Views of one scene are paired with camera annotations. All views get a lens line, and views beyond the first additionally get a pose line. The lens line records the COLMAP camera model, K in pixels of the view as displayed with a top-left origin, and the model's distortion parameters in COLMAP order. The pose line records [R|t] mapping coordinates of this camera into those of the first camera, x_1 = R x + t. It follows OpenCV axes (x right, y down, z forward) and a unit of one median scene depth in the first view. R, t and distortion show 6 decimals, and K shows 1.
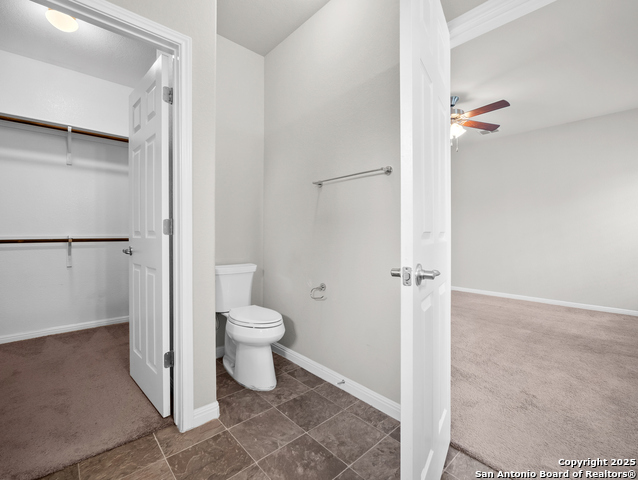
lens RADIAL K [[284.7, 0, 319.0], [0, 284.7, 240.0], [0, 0, 1]] dist [0.000330, 0.000295]
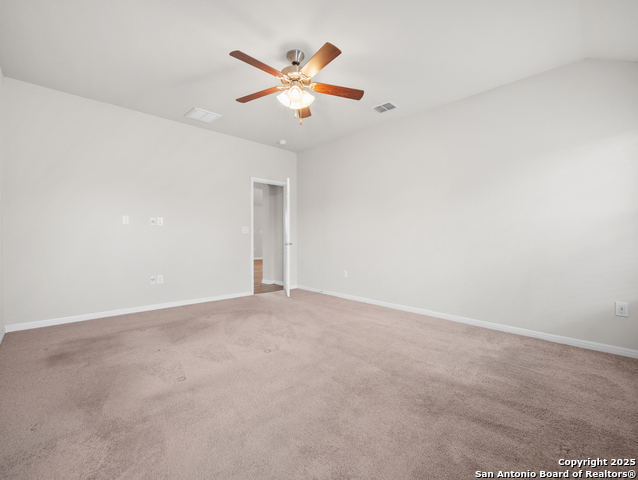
lens RADIAL K [[284.7, 0, 319.0], [0, 284.7, 240.0], [0, 0, 1]] dist [0.000330, 0.000295]
pose [[0.999864, -0.011186, 0.012121, 0.584686], [0.011399, 0.999779, -0.017662, 0.010485], [-0.011921, 0.017797, 0.999771, 0.287305]]
